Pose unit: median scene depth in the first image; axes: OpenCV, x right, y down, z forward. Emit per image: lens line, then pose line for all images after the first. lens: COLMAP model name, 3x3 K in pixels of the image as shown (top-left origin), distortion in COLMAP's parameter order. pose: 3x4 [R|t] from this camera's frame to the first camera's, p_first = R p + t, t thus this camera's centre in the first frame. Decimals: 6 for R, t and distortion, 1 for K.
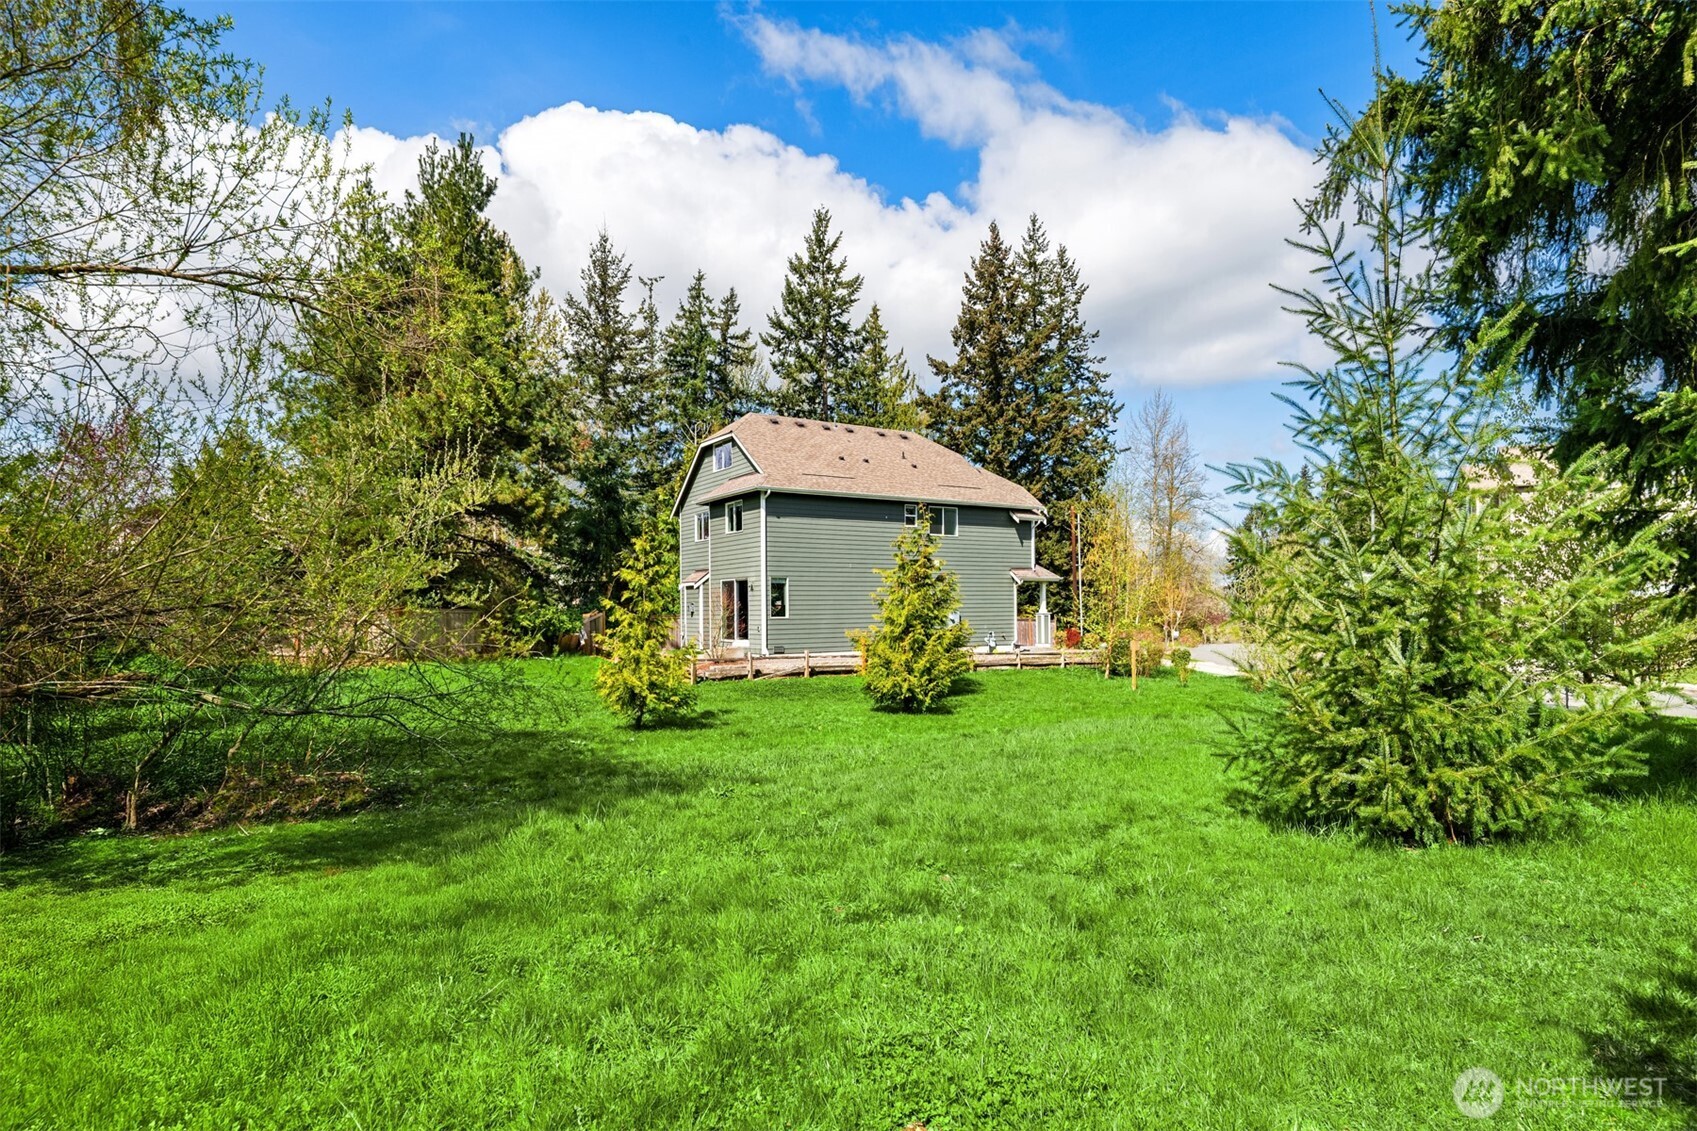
lens RADIAL K [[933.4, 0, 846.3], [0, 933.4, 558.6], [0, 0, 1]] dist [-0.005179, -0.004426]
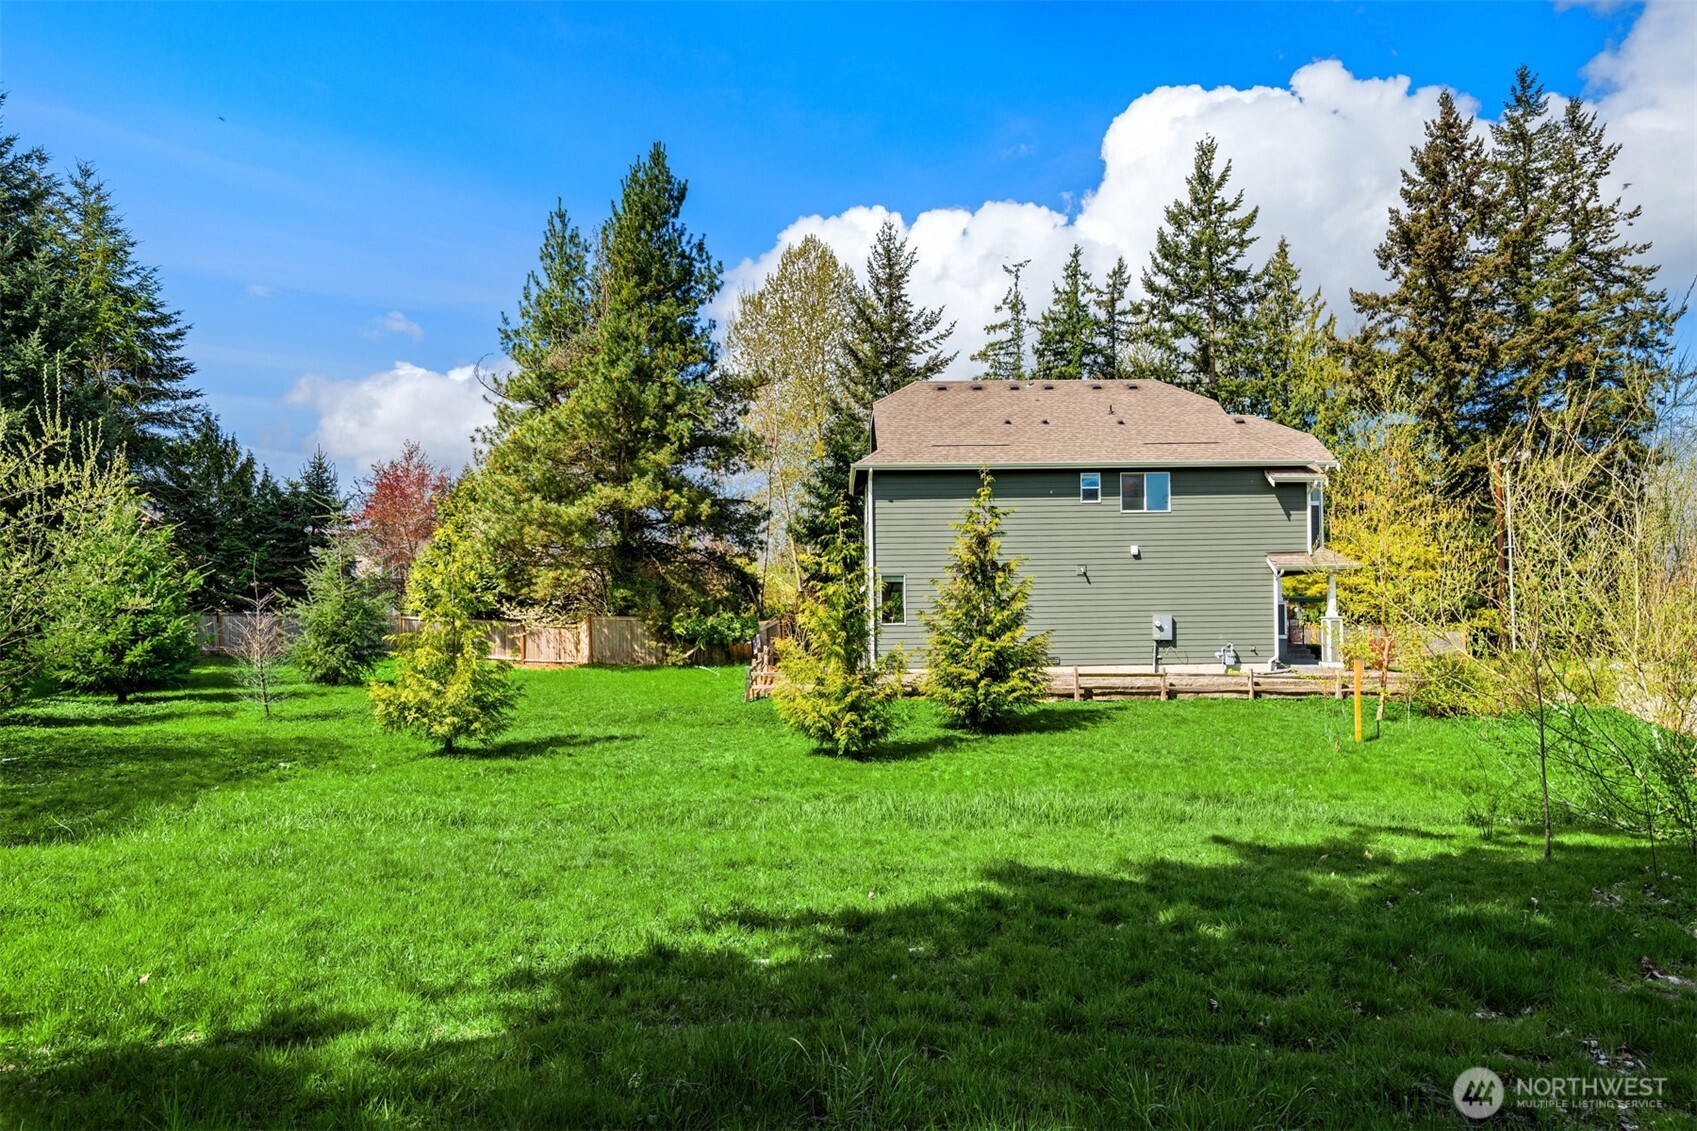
lens RADIAL K [[933.4, 0, 852.7], [0, 933.4, 580.4], [0, 0, 1]] dist [-0.005179, -0.004426]
pose [[0.846866, -0.029356, -0.530995, 0.137686], [0.033374, 0.999441, -0.002028, 0.010766], [0.530758, -0.016004, 0.847372, 0.121254]]
